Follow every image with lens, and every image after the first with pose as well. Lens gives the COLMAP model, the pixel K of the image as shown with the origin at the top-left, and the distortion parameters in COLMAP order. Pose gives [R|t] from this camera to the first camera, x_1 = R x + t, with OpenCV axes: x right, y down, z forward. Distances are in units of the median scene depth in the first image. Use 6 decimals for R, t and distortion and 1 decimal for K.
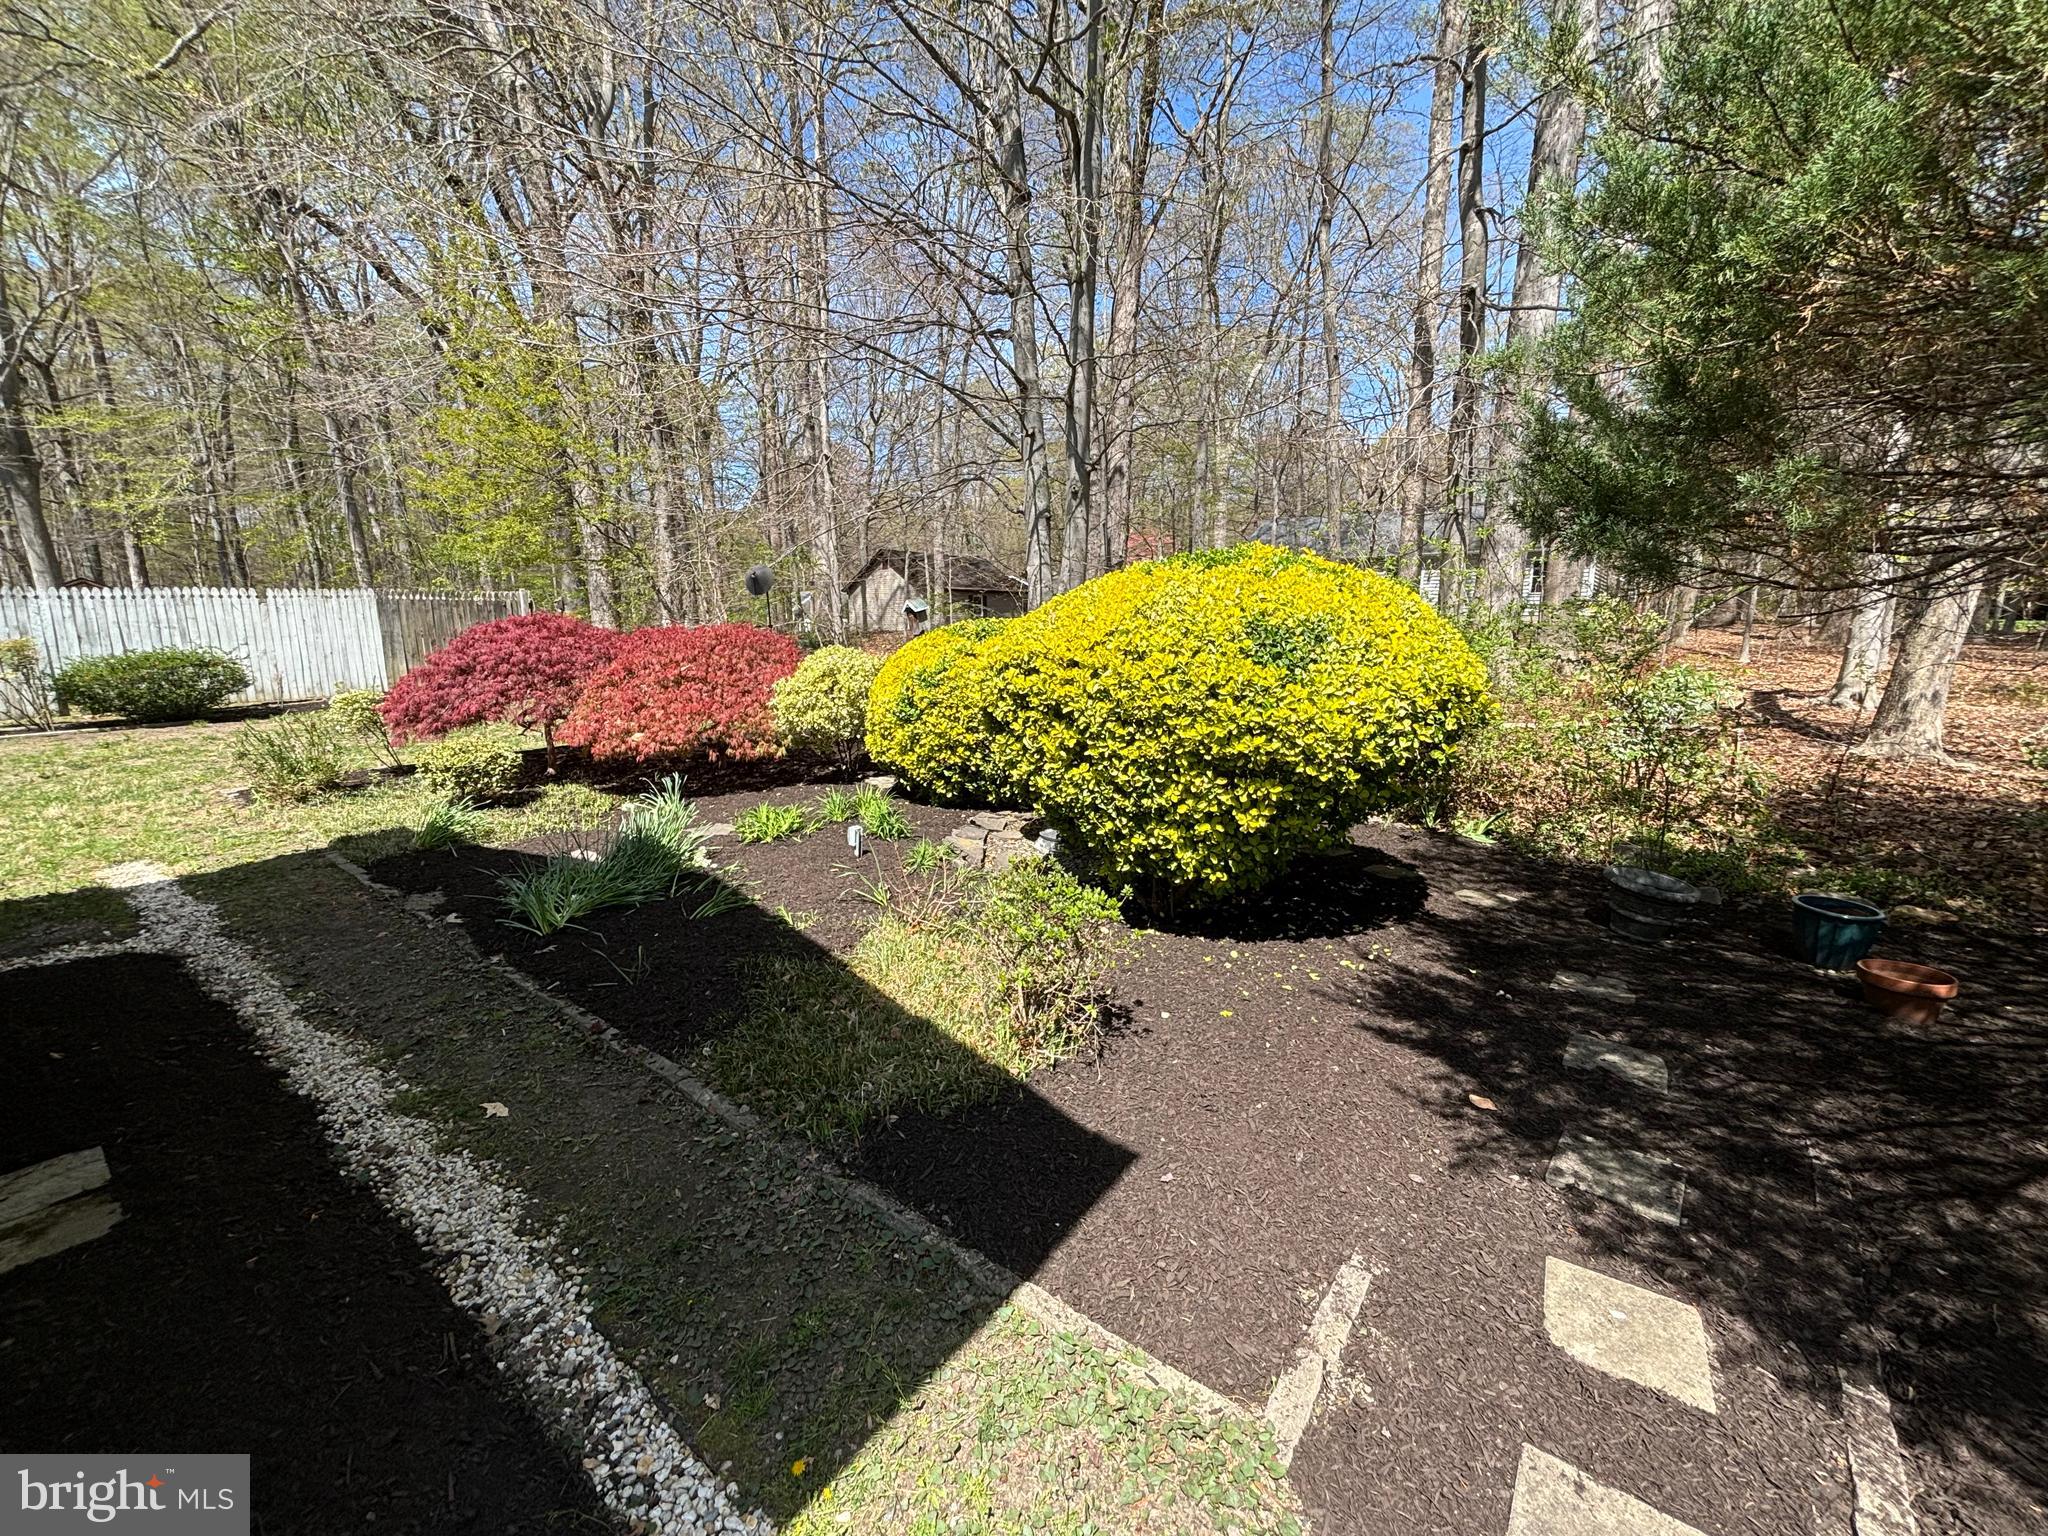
lens RADIAL K [[819.9, 0, 1027.6], [0, 819.9, 767.7], [0, 0, 1]] dist [-0.002037, -0.000655]
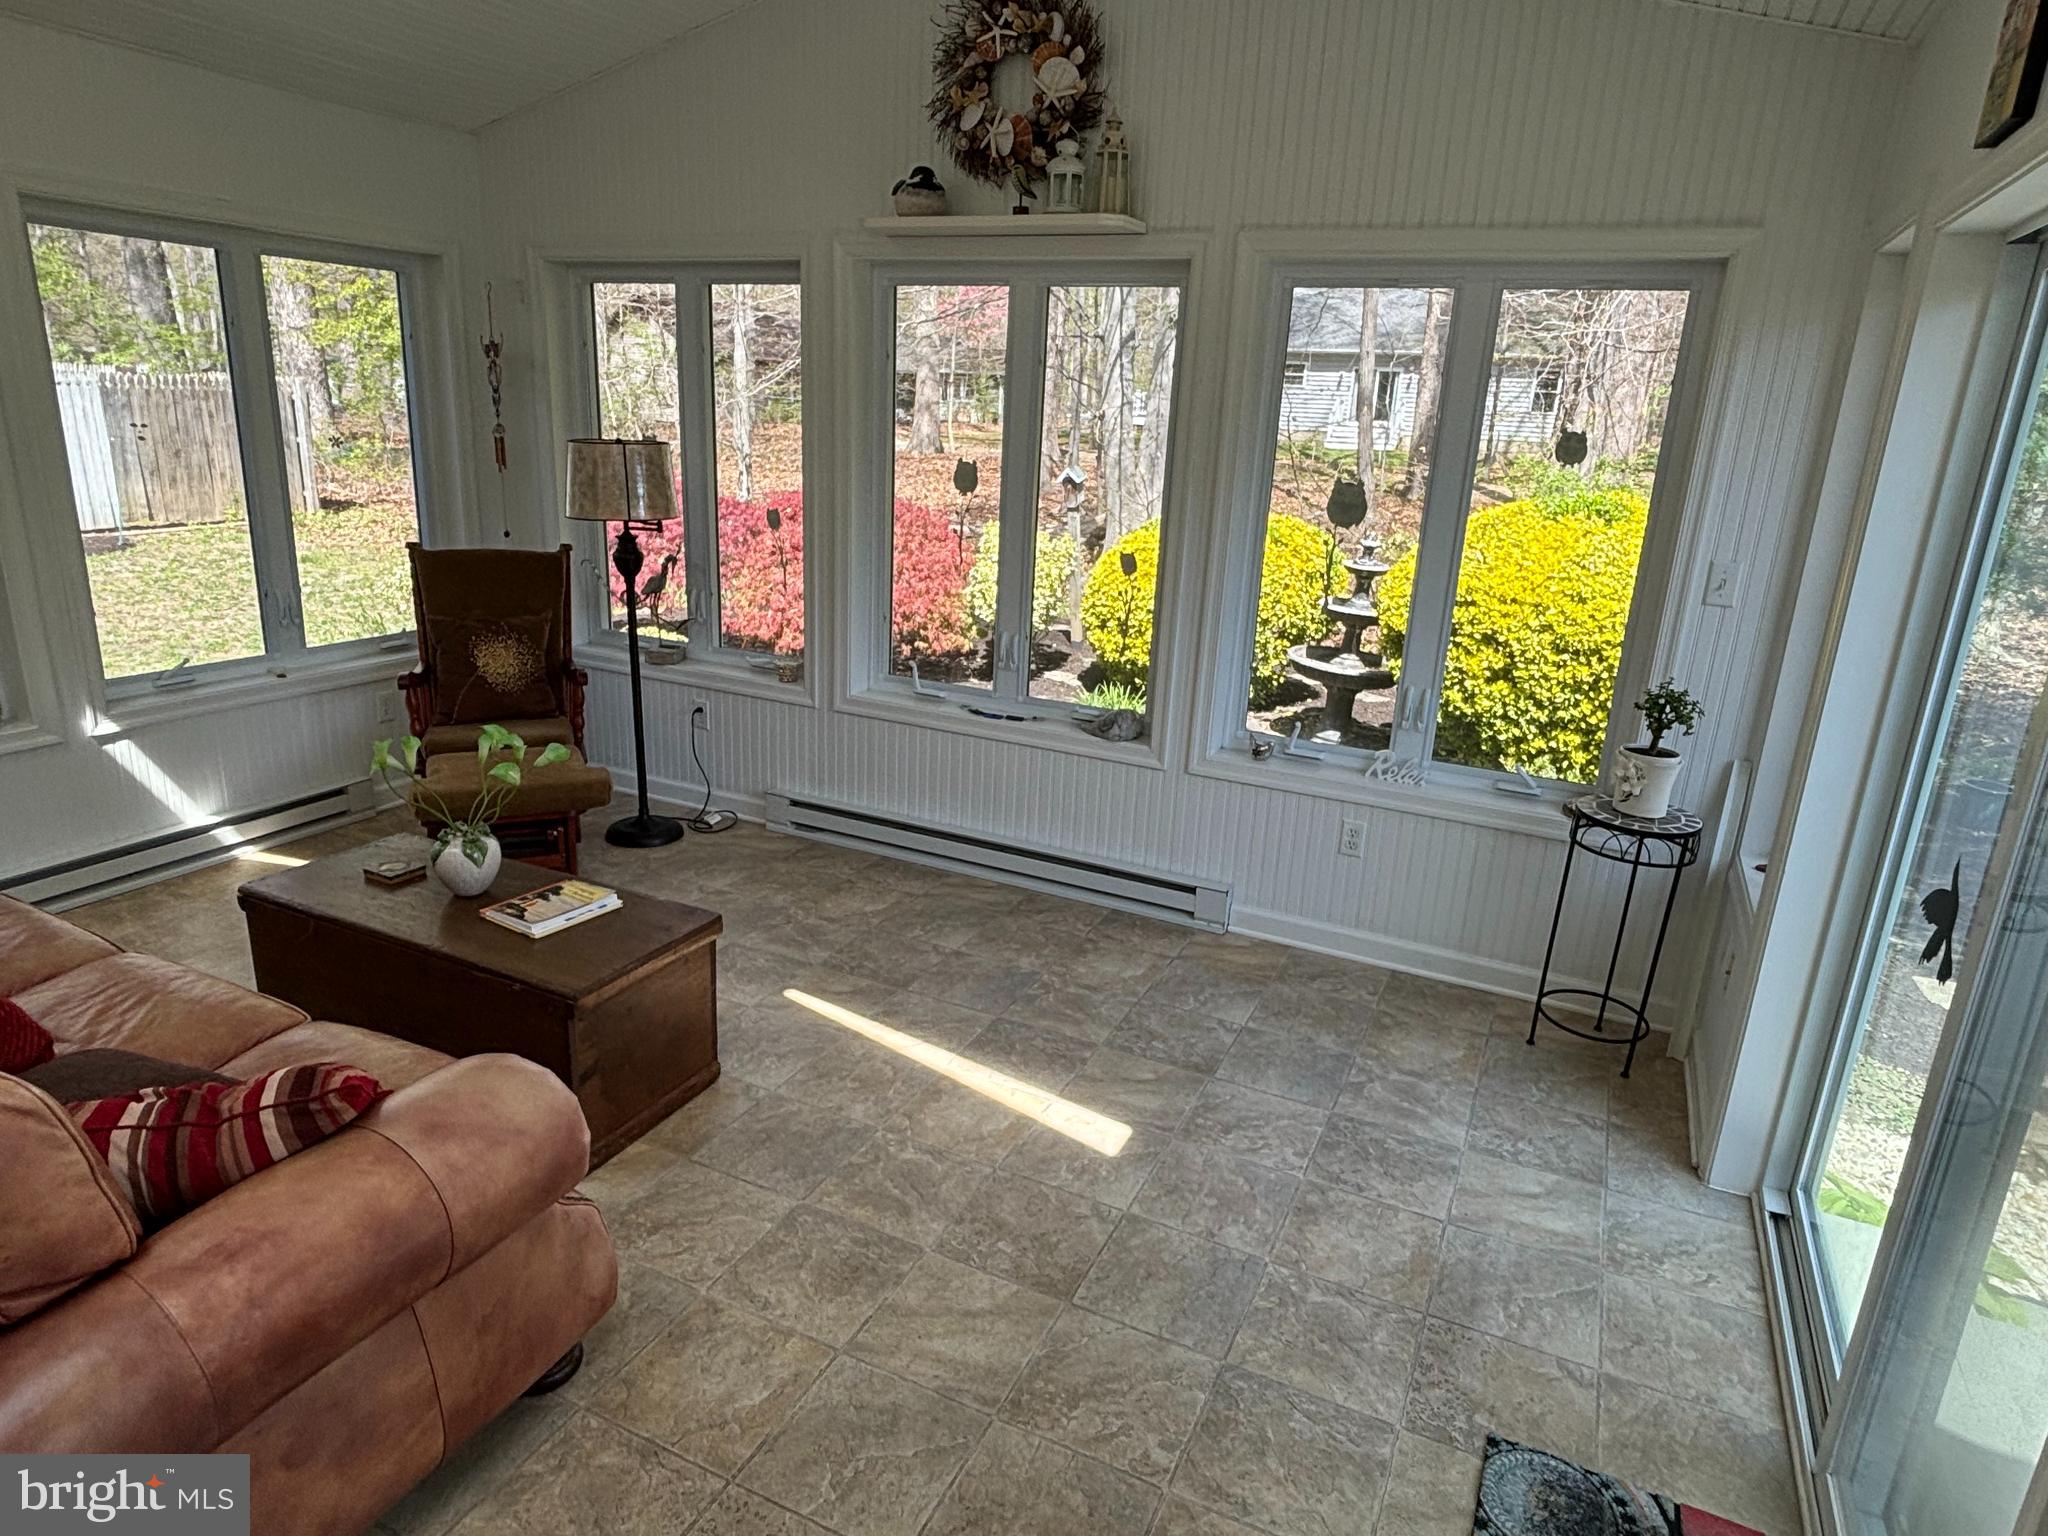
lens RADIAL K [[1216.4, 0, 1024.1], [0, 1216.4, 775.5], [0, 0, 1]] dist [0.018140, -0.018358]
pose [[0.975972, -0.016491, 0.217269, -1.065896], [-0.010814, 0.992237, 0.123889, -0.086622], [-0.217626, -0.123262, 0.968218, -0.638406]]
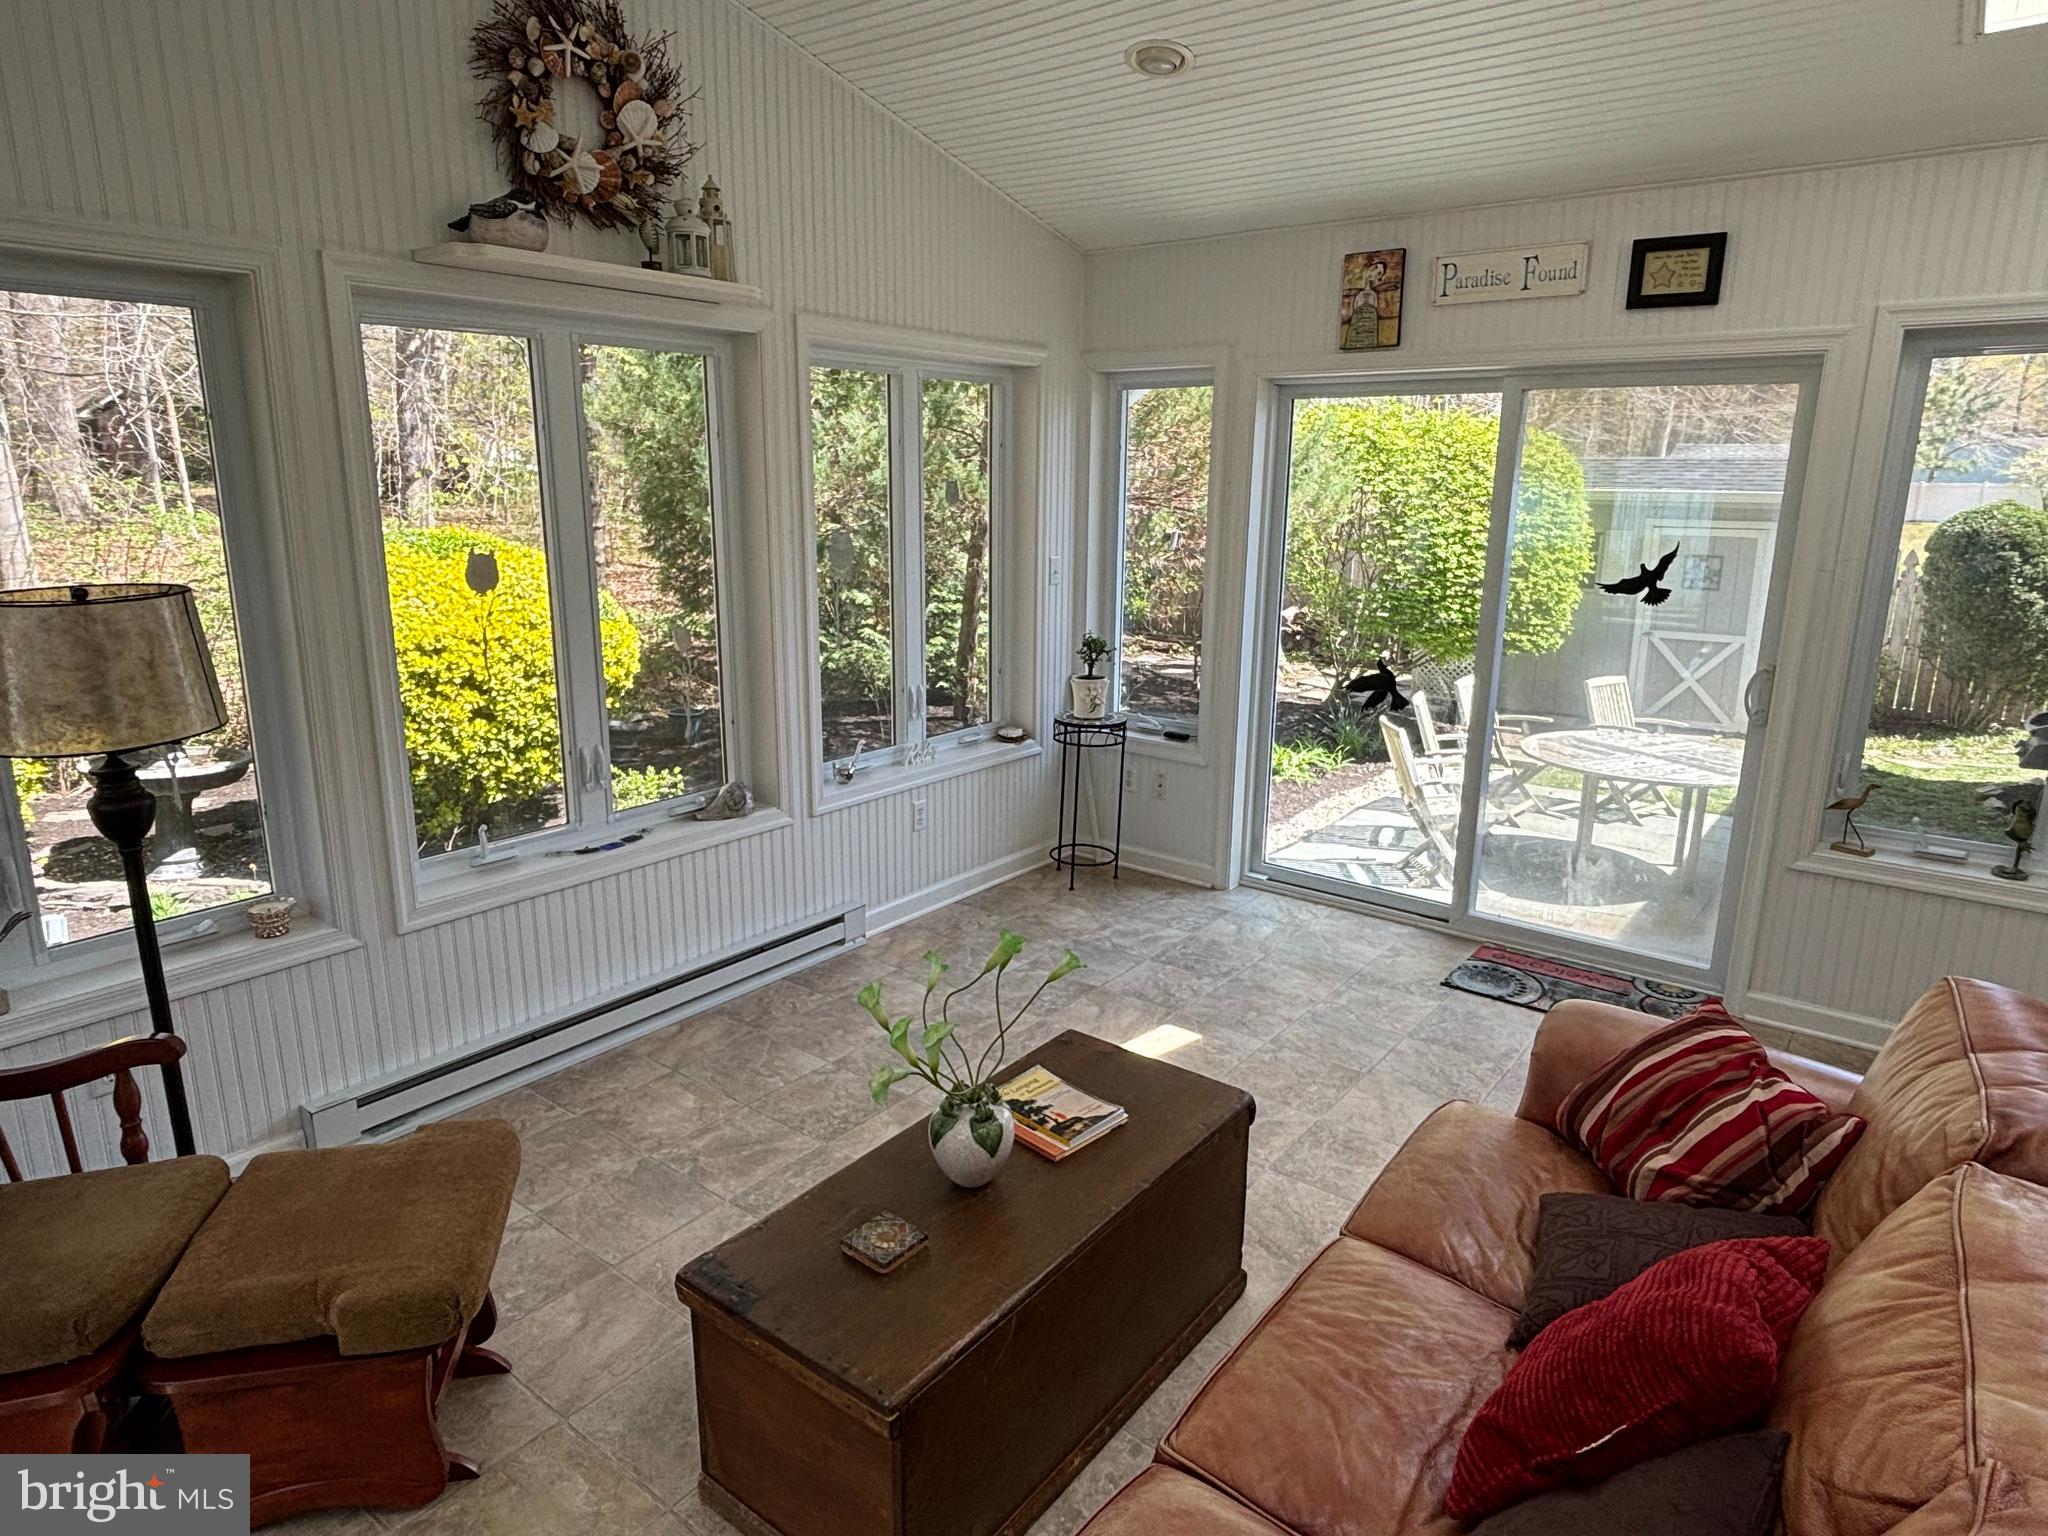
lens RADIAL K [[1216.4, 0, 1025.1], [0, 1216.4, 756.8], [0, 0, 1]] dist [0.018140, -0.018358]
pose [[-0.012000, -0.228400, 0.973493, -1.804601], [0.168469, 0.959185, 0.227120, -0.238170], [-0.985634, 0.166728, 0.026968, 0.170359]]
